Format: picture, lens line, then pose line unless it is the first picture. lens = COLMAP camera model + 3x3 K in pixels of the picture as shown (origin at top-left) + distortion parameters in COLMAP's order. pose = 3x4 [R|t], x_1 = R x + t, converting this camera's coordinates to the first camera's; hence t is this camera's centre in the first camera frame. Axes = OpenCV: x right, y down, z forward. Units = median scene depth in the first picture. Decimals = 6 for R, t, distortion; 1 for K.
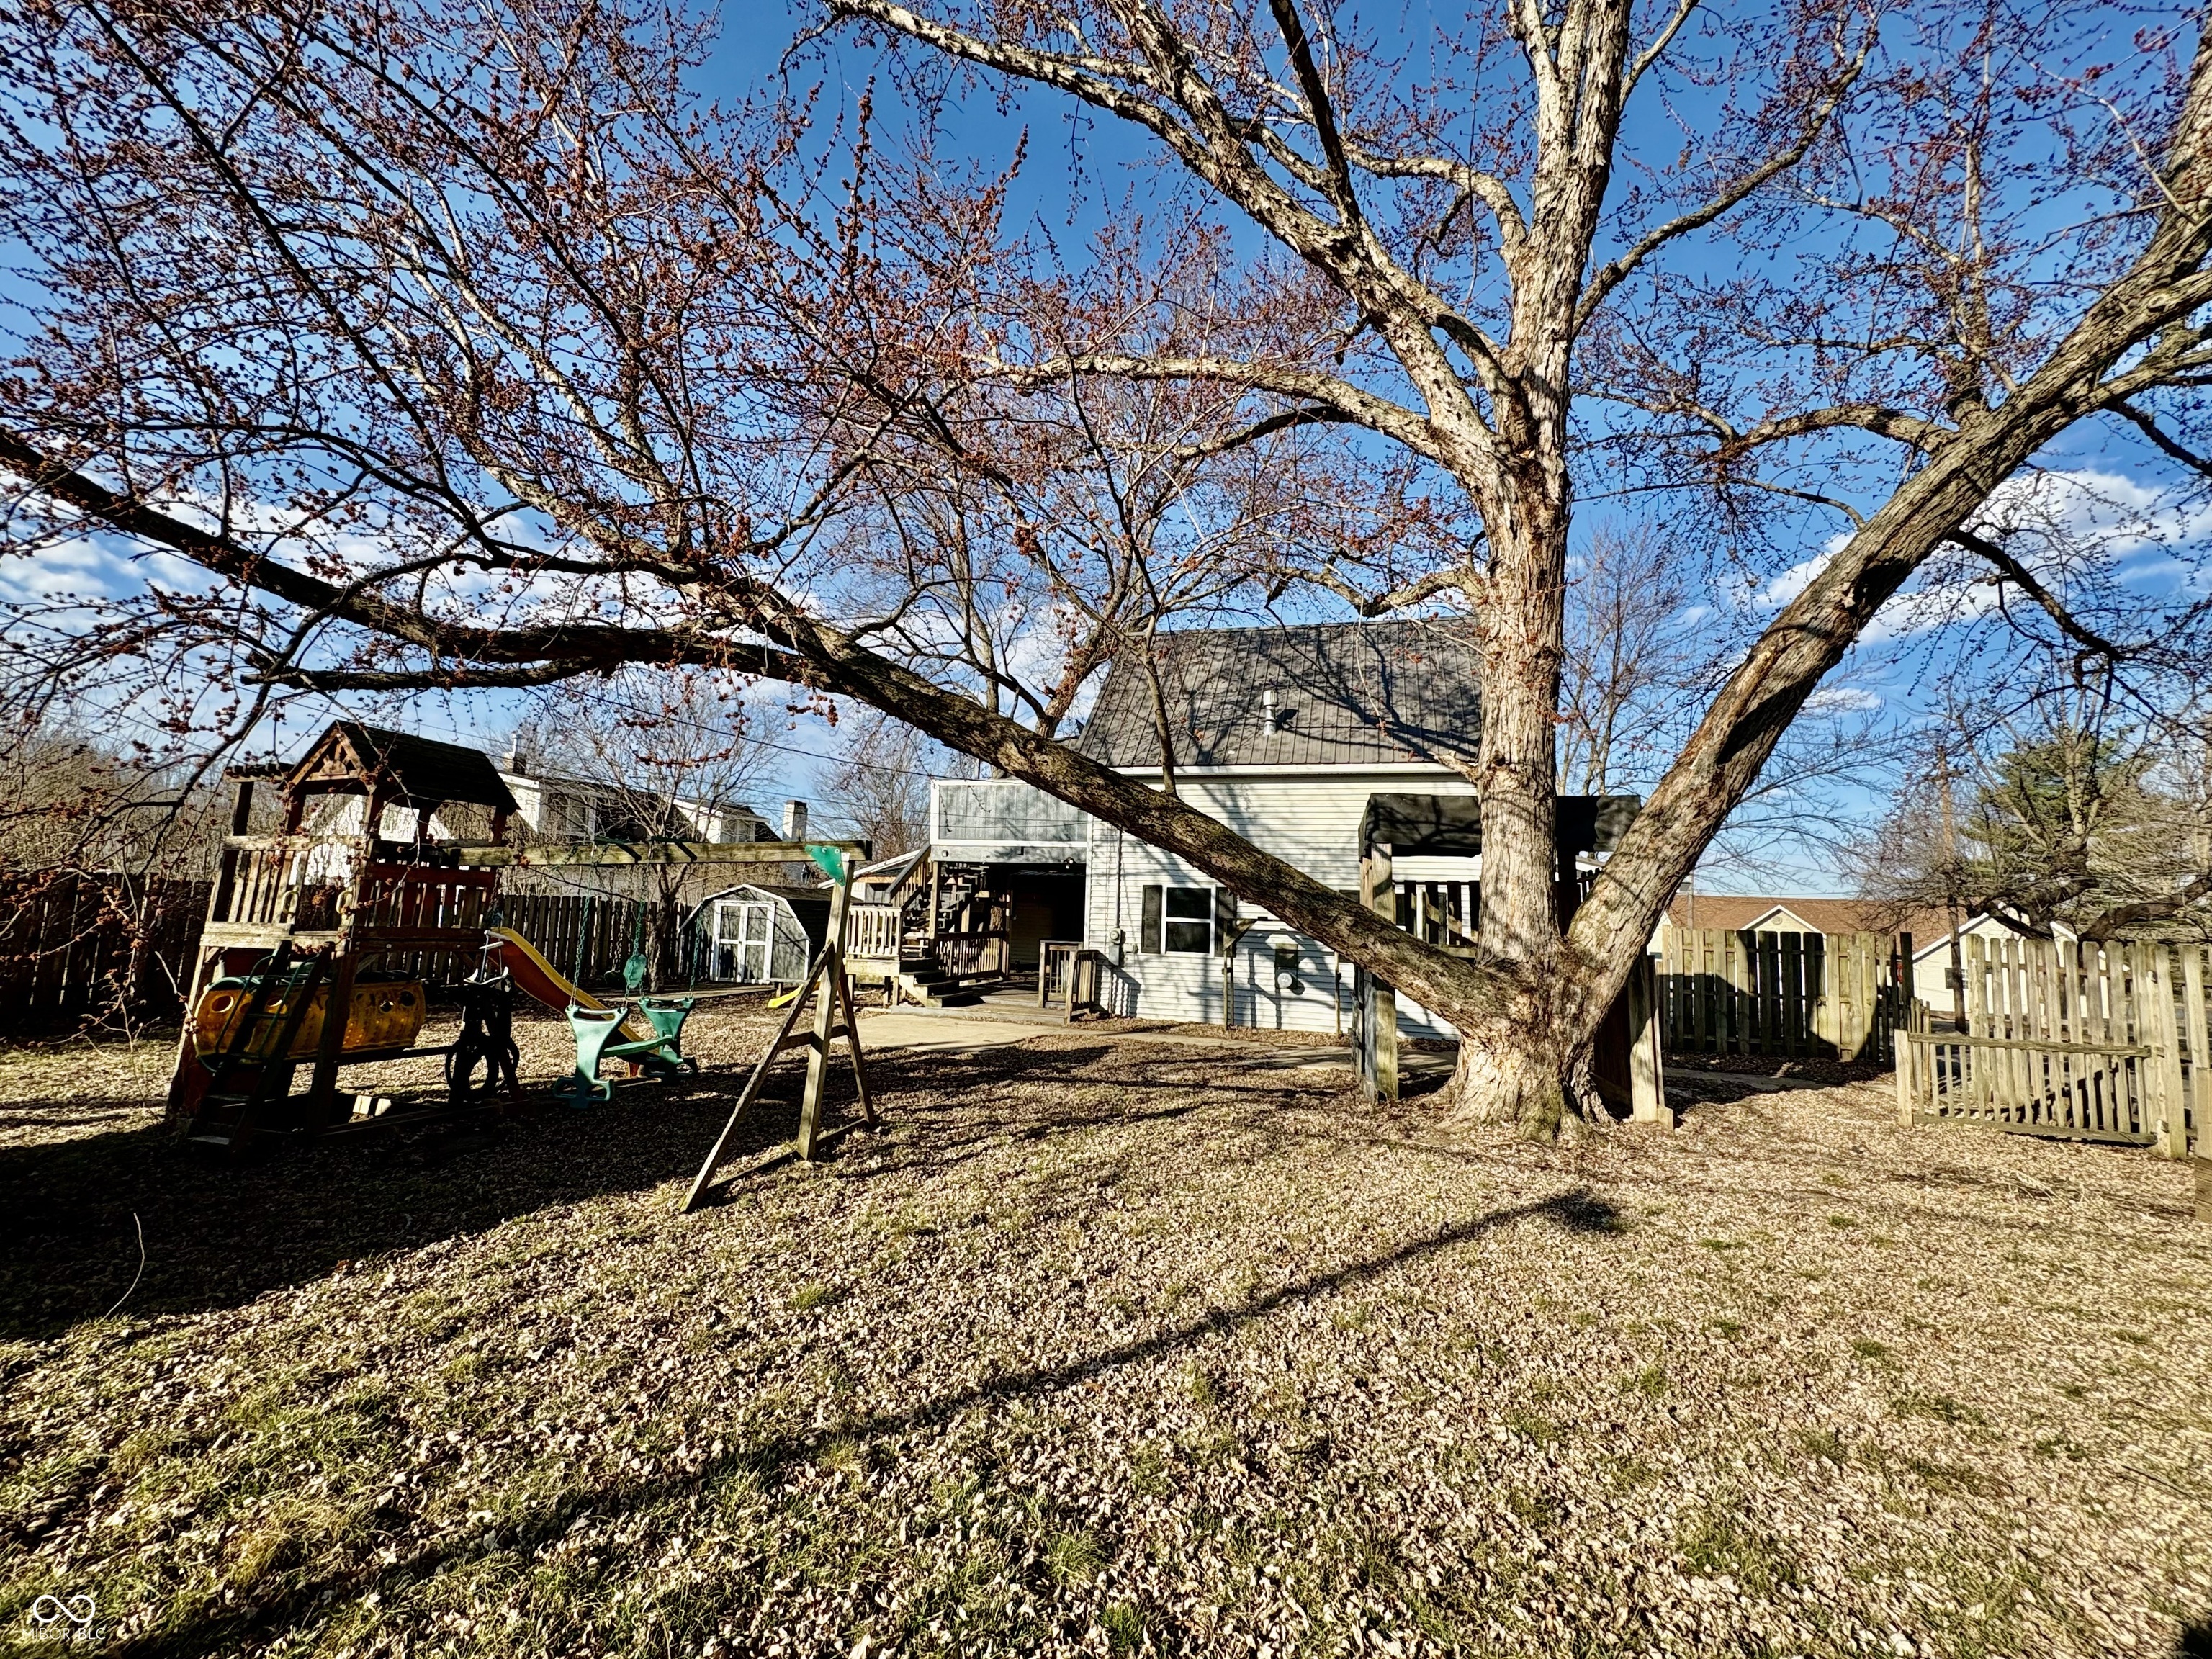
lens RADIAL K [[891.1, 0, 1106.0], [0, 891.1, 829.5], [0, 0, 1]] dist [0.000001, -0.000071]
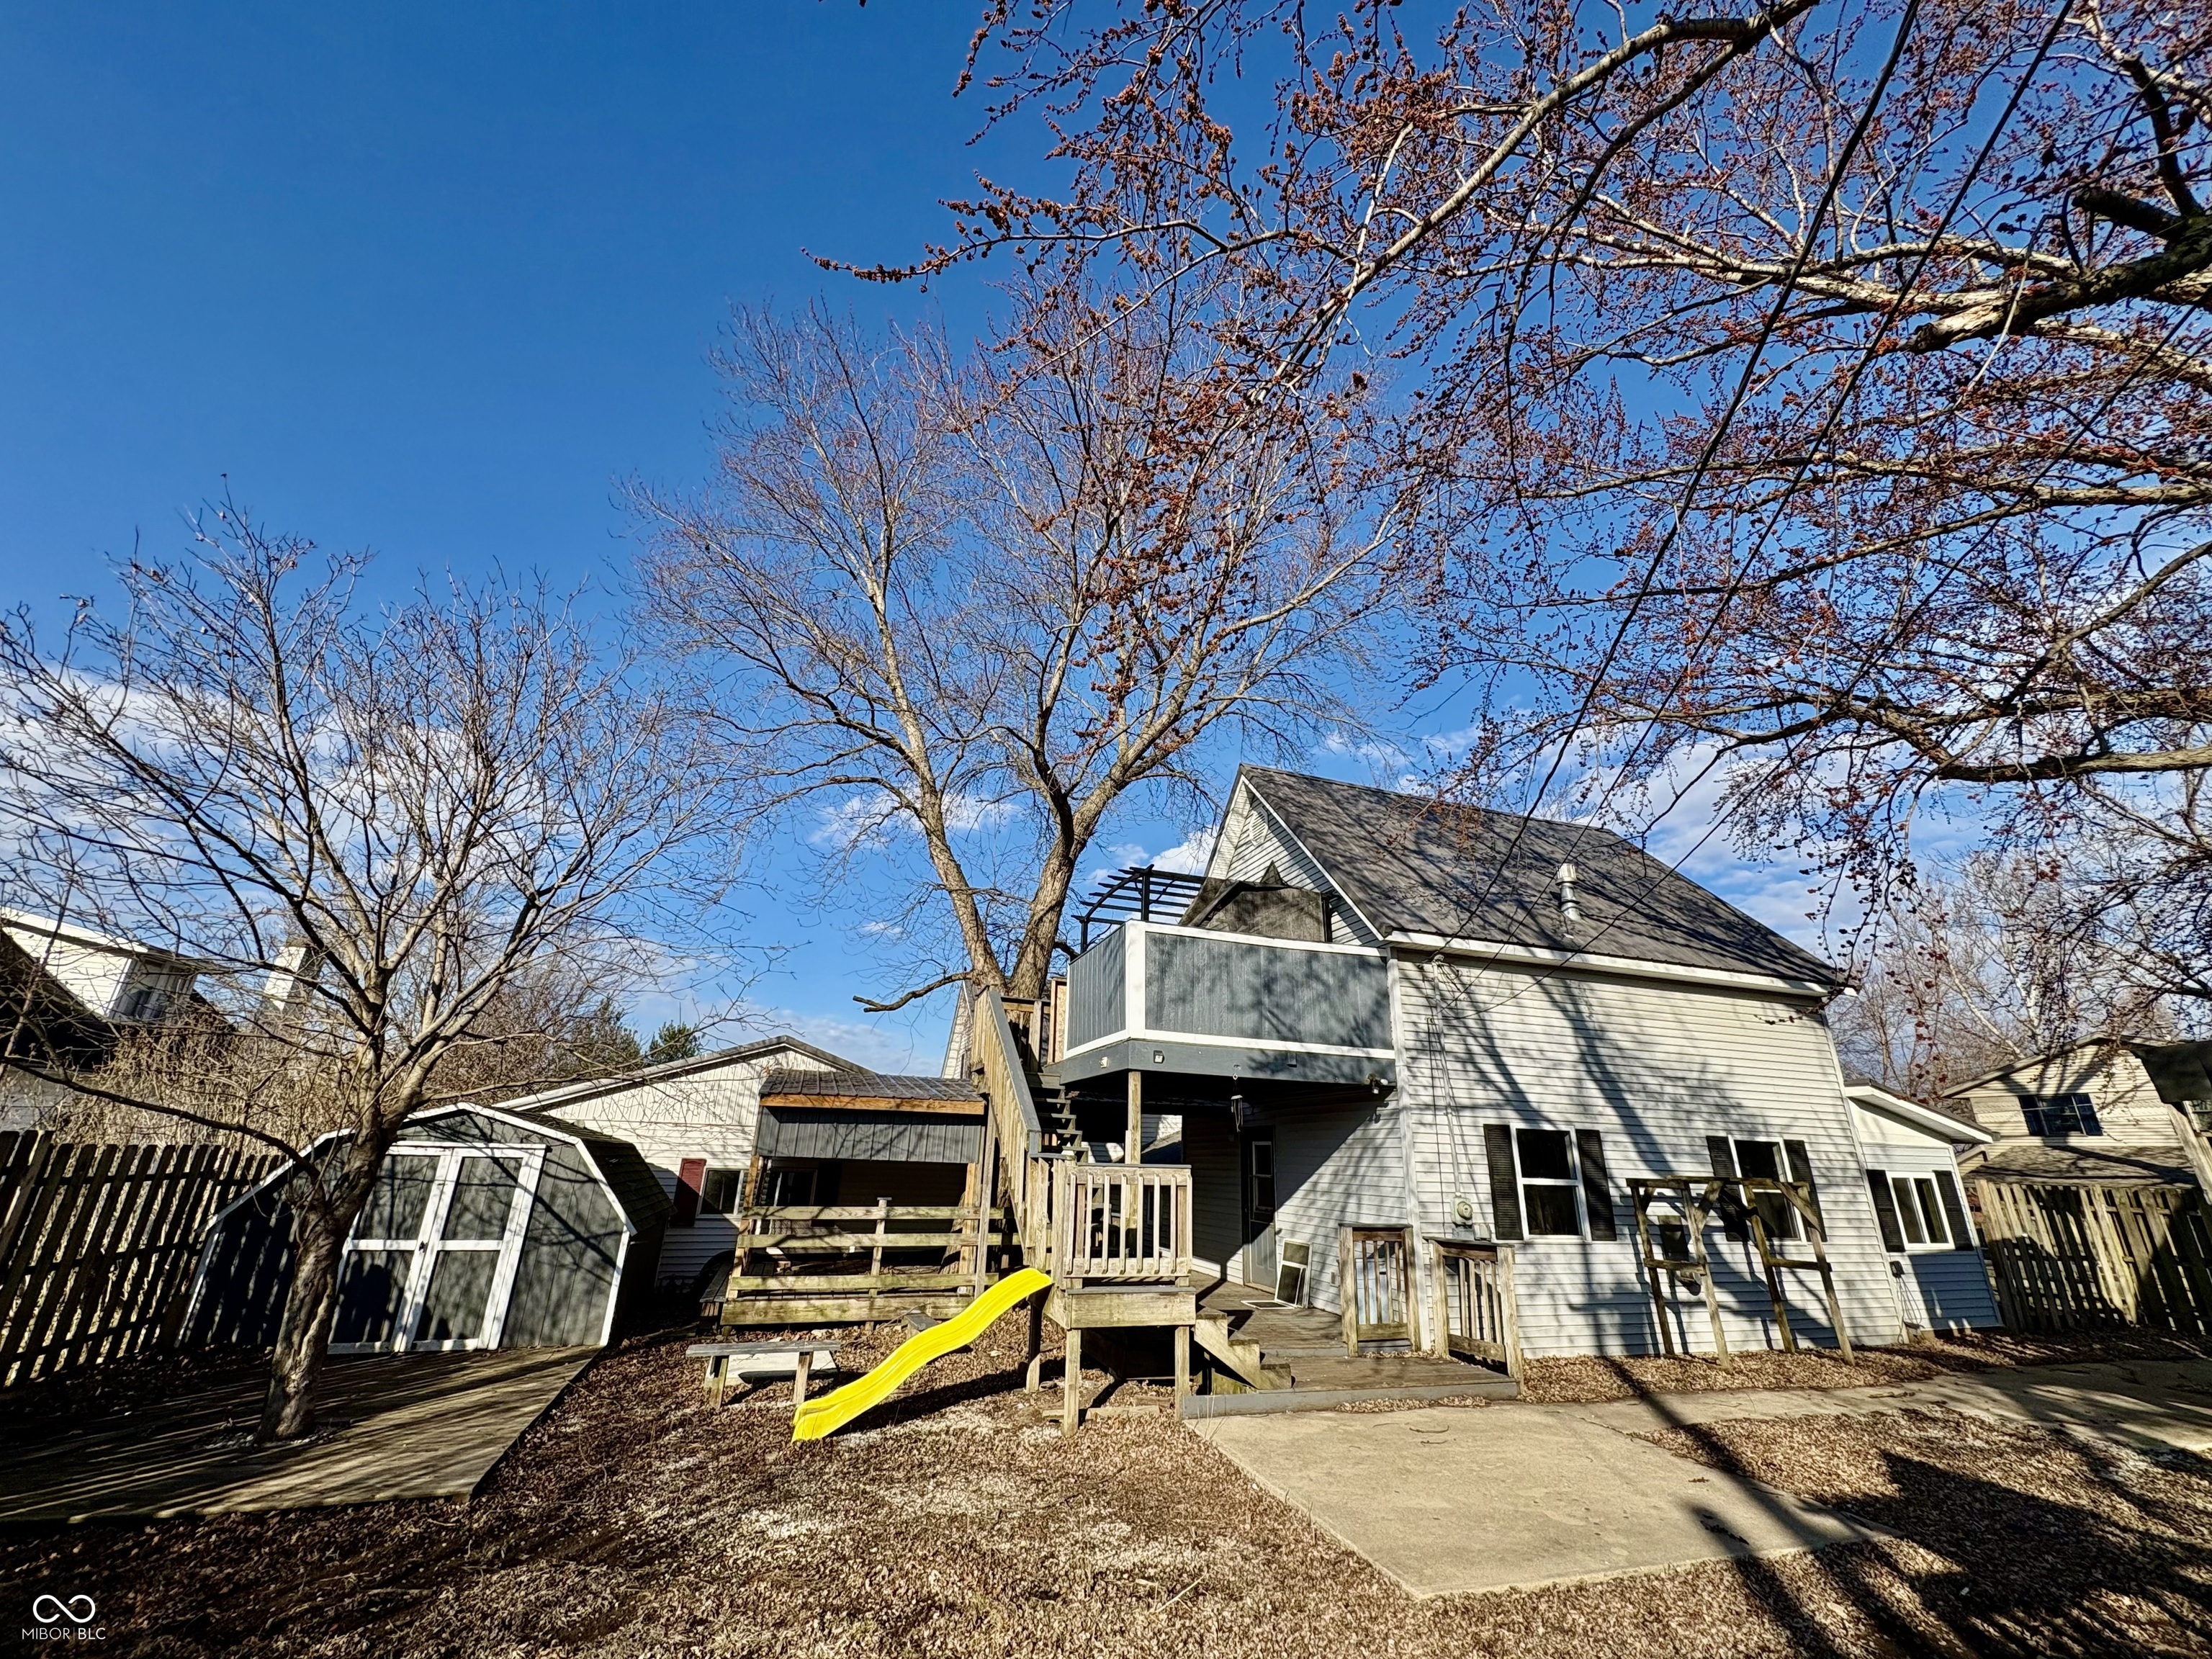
lens RADIAL K [[891.1, 0, 1106.0], [0, 891.1, 829.5], [0, 0, 1]] dist [0.000001, -0.000071]
pose [[0.814017, 0.186879, 0.549956, -0.586777], [-0.054953, 0.967360, -0.247377, 0.030394], [-0.578235, 0.171147, 0.797717, 0.617213]]
